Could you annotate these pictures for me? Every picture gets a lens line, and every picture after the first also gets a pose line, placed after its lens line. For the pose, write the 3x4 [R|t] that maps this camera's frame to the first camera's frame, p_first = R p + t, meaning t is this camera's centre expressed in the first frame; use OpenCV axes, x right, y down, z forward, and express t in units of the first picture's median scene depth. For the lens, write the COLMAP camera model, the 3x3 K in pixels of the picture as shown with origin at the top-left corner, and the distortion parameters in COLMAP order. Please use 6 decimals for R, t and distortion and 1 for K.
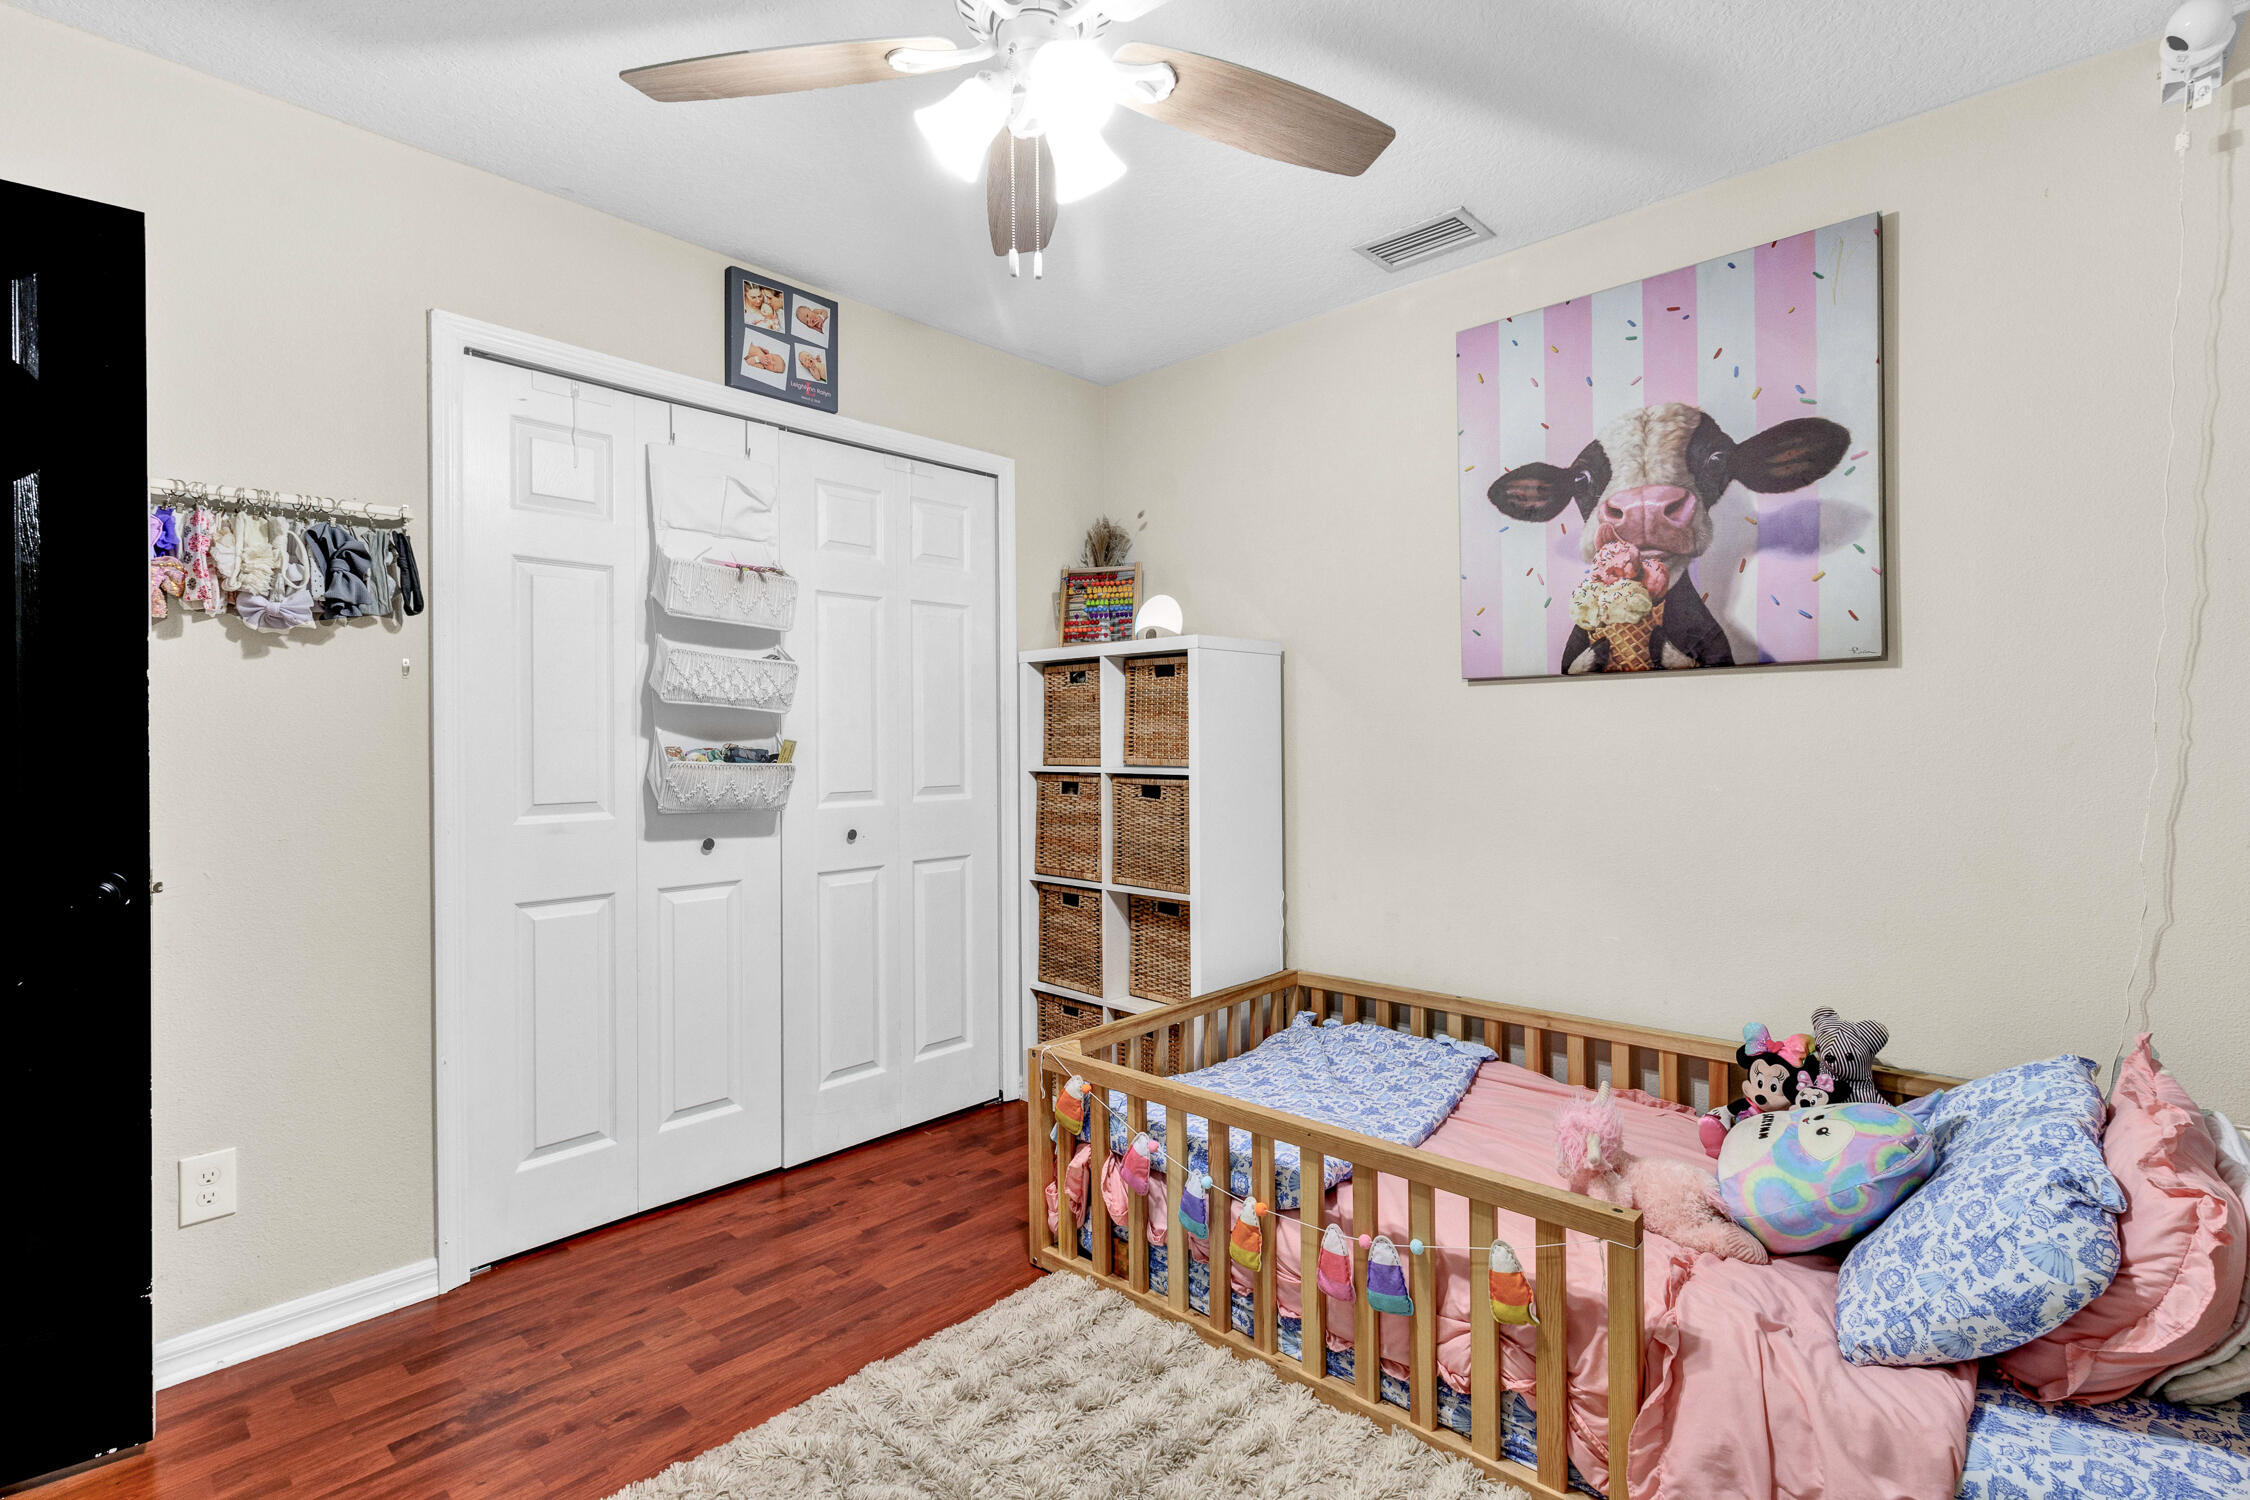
lens RADIAL K [[1056.5, 0, 1142.1], [0, 1056.5, 742.4], [0, 0, 1]] dist [0.000276, 0.000259]
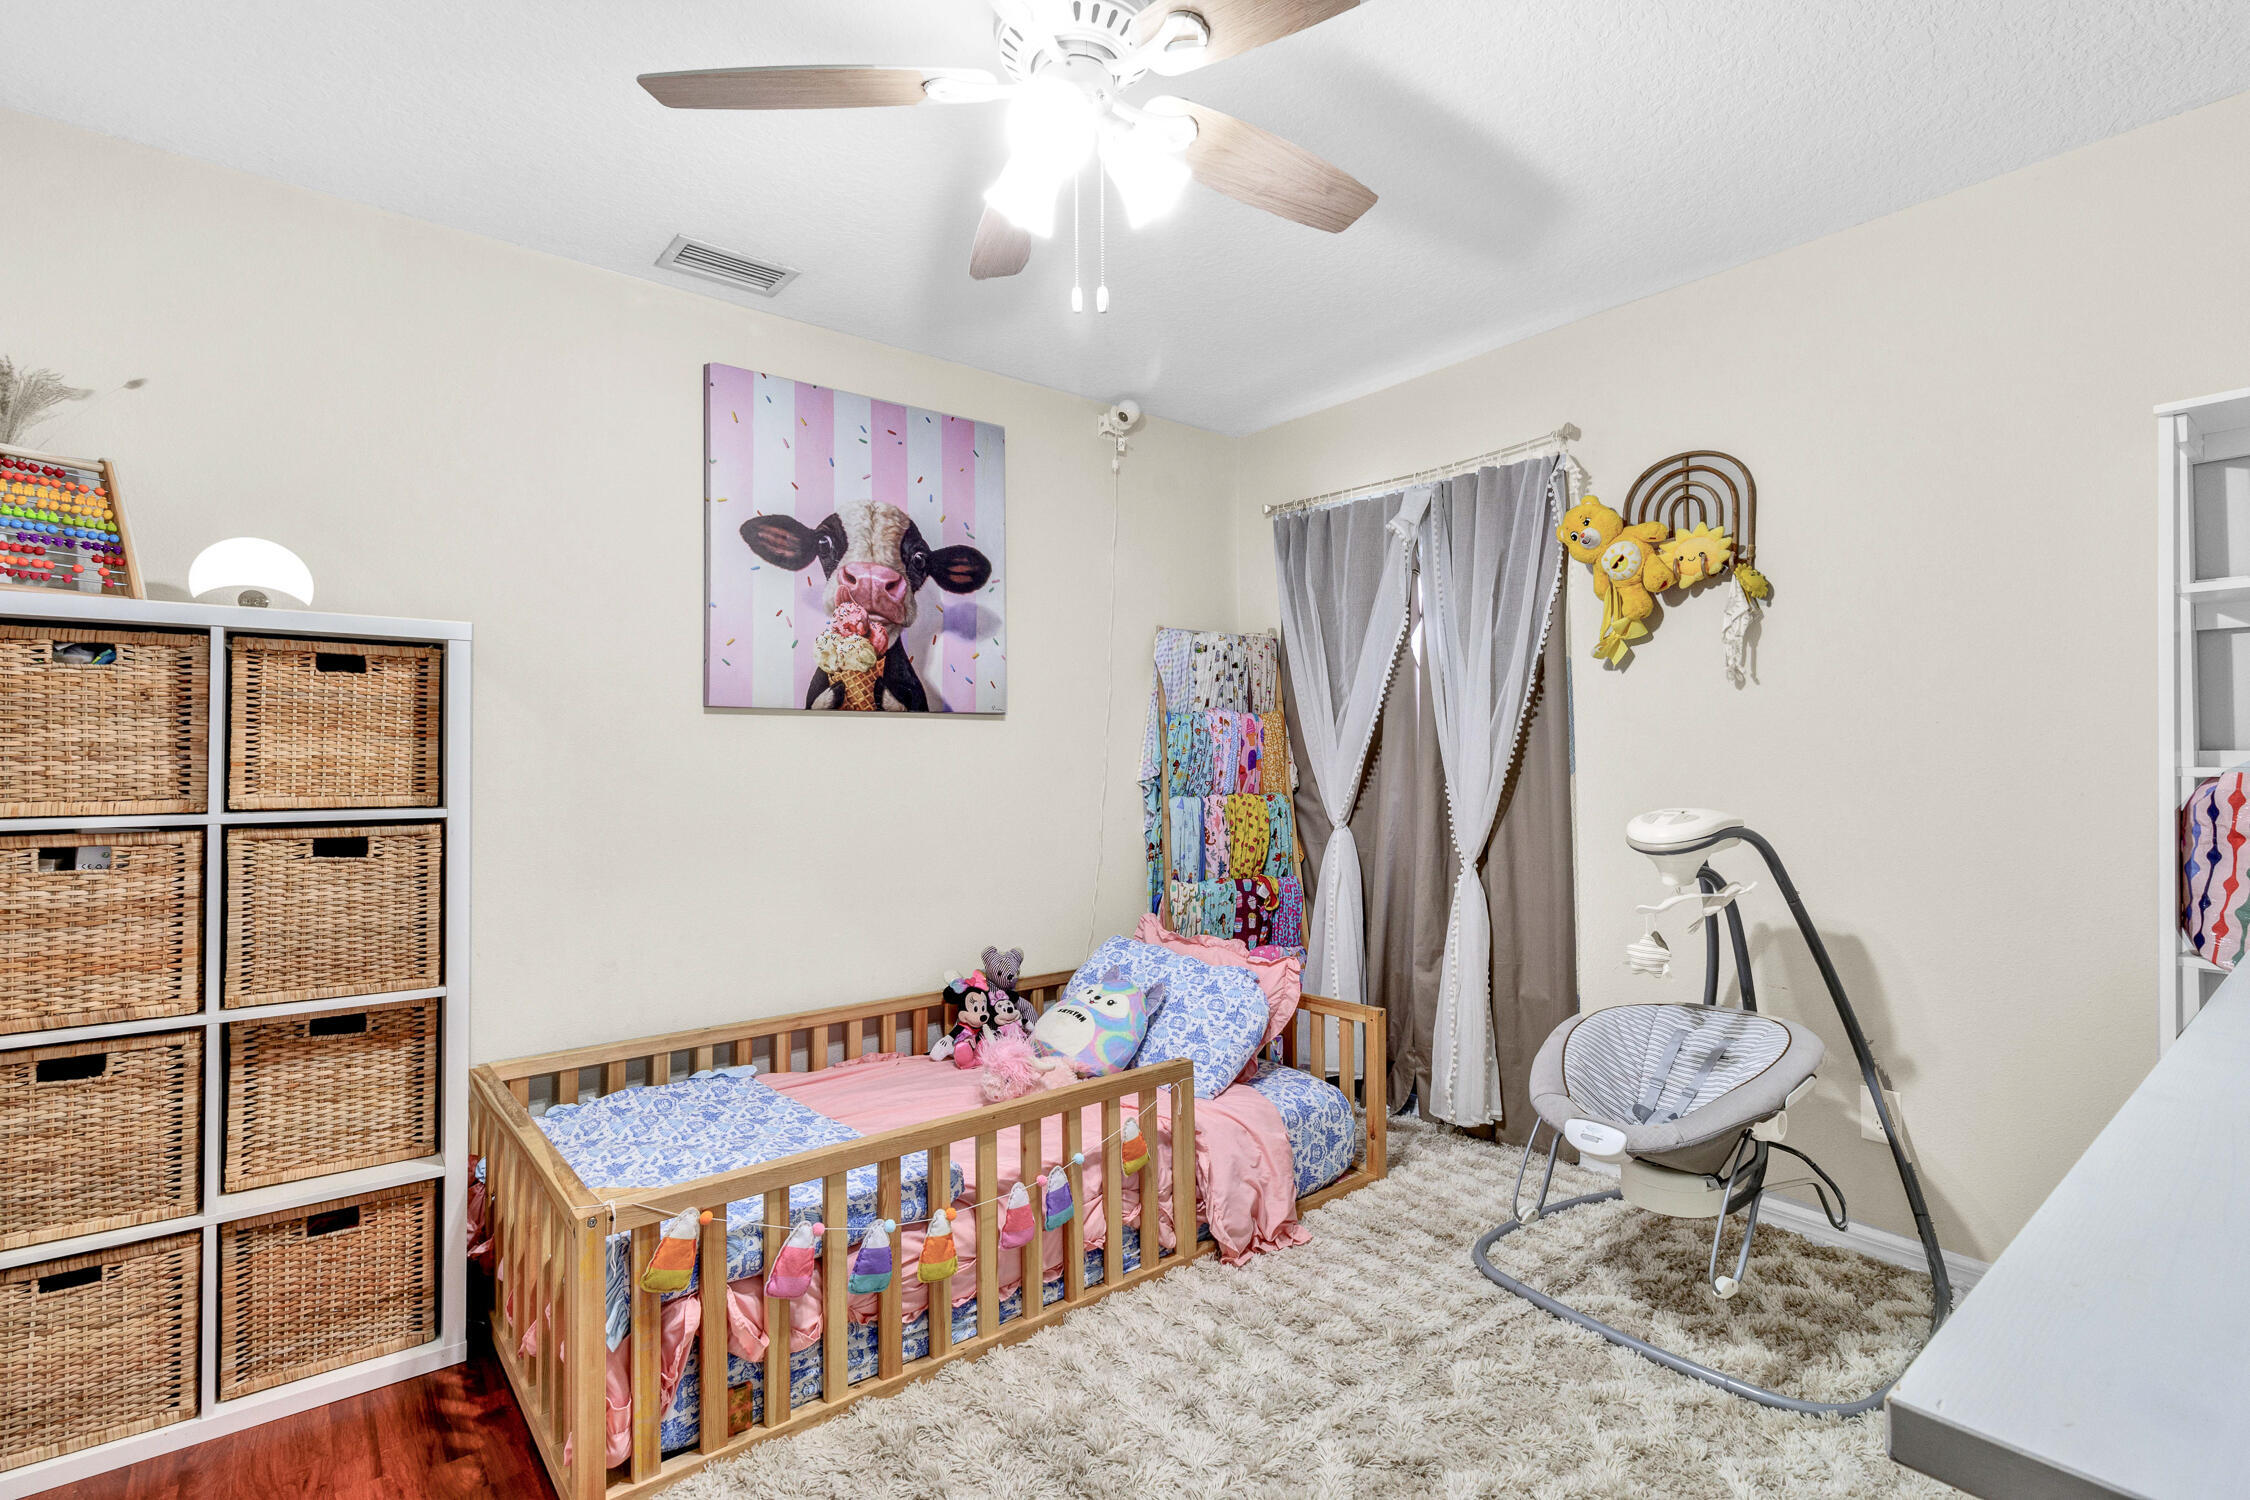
lens RADIAL K [[1056.5, 0, 1142.1], [0, 1056.5, 742.4], [0, 0, 1]] dist [0.000276, 0.000259]
pose [[0.125106, 0.024898, 0.991831, -0.710711], [0.008177, 0.999625, -0.026125, 0.003706], [-0.992110, 0.011378, 0.124855, 0.528432]]
